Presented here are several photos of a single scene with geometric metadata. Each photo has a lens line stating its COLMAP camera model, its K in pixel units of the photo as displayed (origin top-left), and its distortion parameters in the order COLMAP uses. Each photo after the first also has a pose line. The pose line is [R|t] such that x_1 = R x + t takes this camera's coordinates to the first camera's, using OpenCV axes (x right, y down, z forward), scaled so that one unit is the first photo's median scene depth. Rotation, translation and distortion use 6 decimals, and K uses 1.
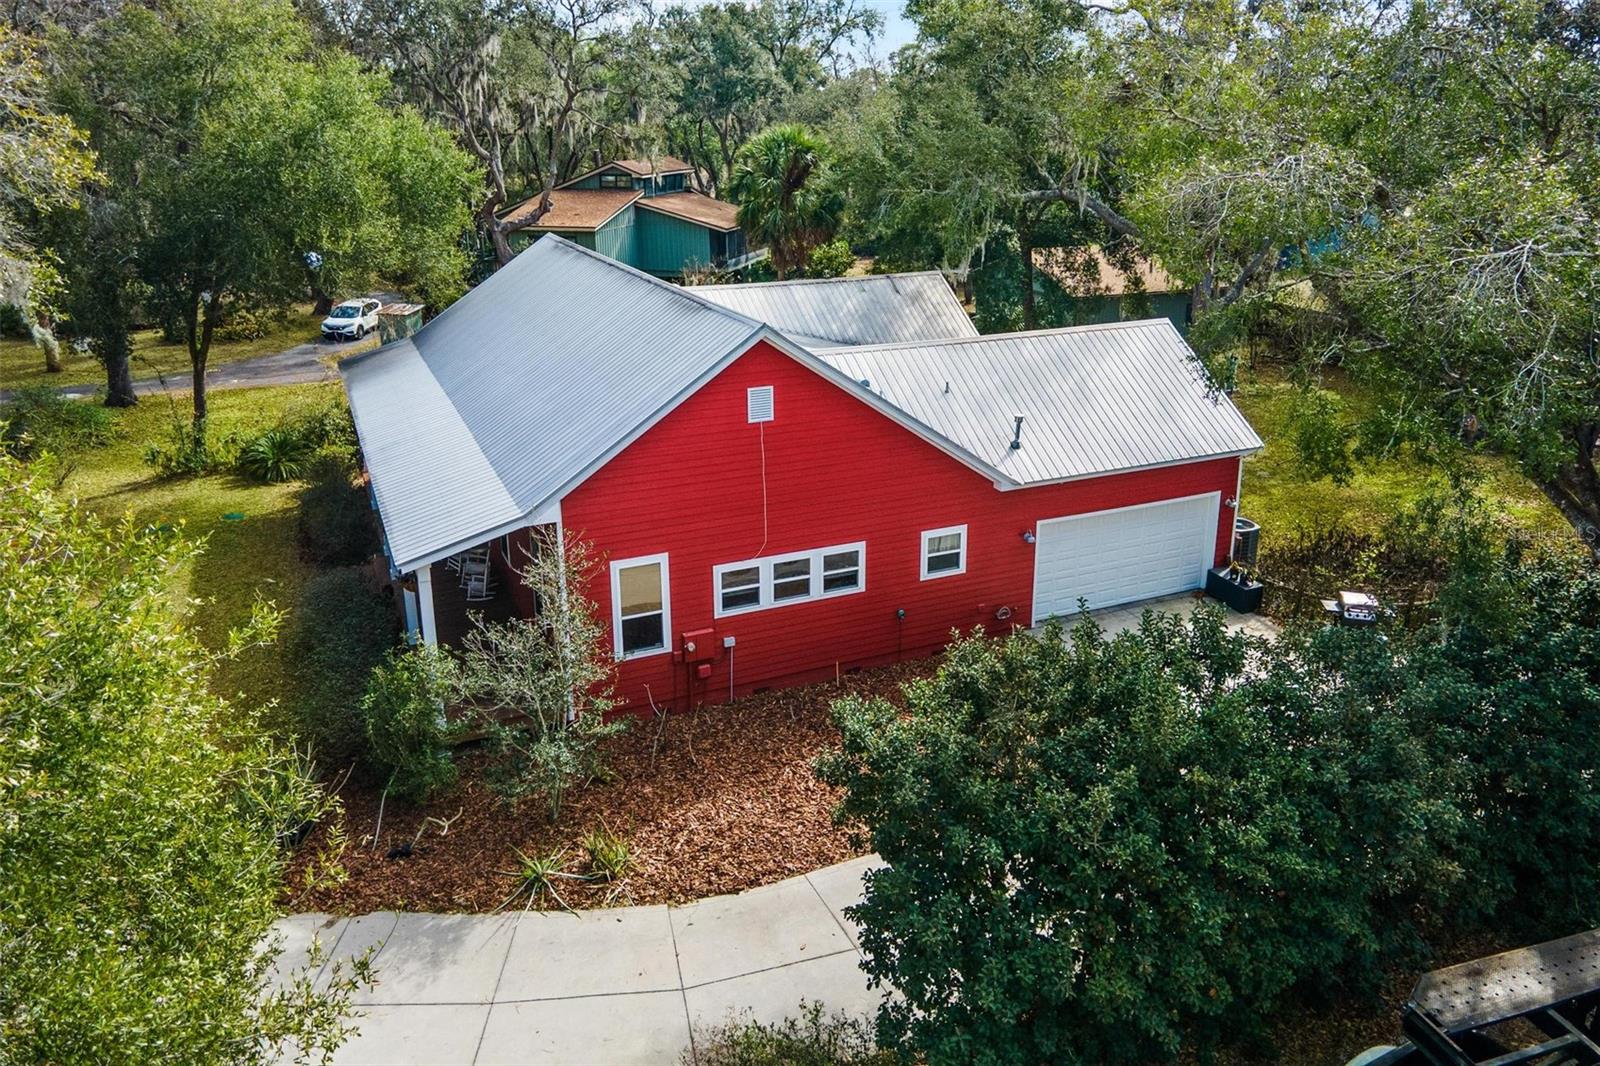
lens RADIAL K [[1112.2, 0, 800.0], [0, 1112.2, 533.0], [0, 0, 1]] dist [-0.005604, -0.000217]
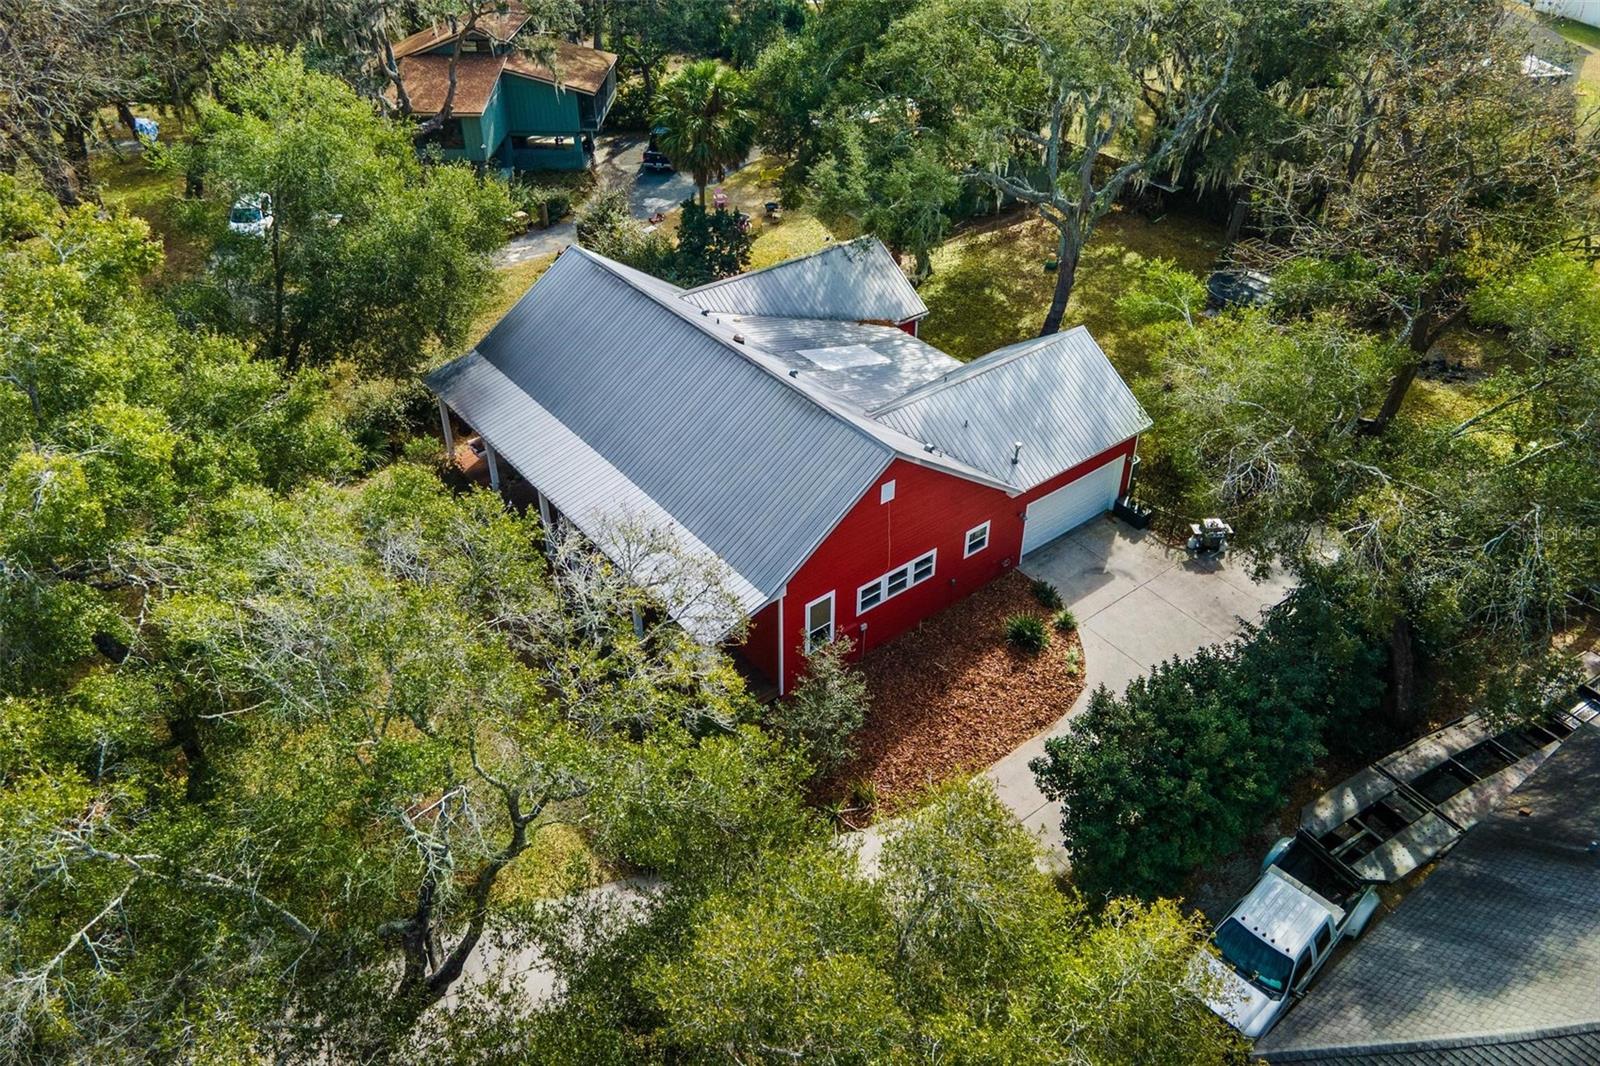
lens RADIAL K [[1112.2, 0, 800.0], [0, 1112.2, 533.0], [0, 0, 1]] dist [-0.005604, -0.000217]
pose [[0.968241, -0.147358, 0.201978, -0.421485], [0.084002, 0.952624, 0.292320, -0.465254], [-0.235485, -0.266070, 0.934748, -0.387742]]
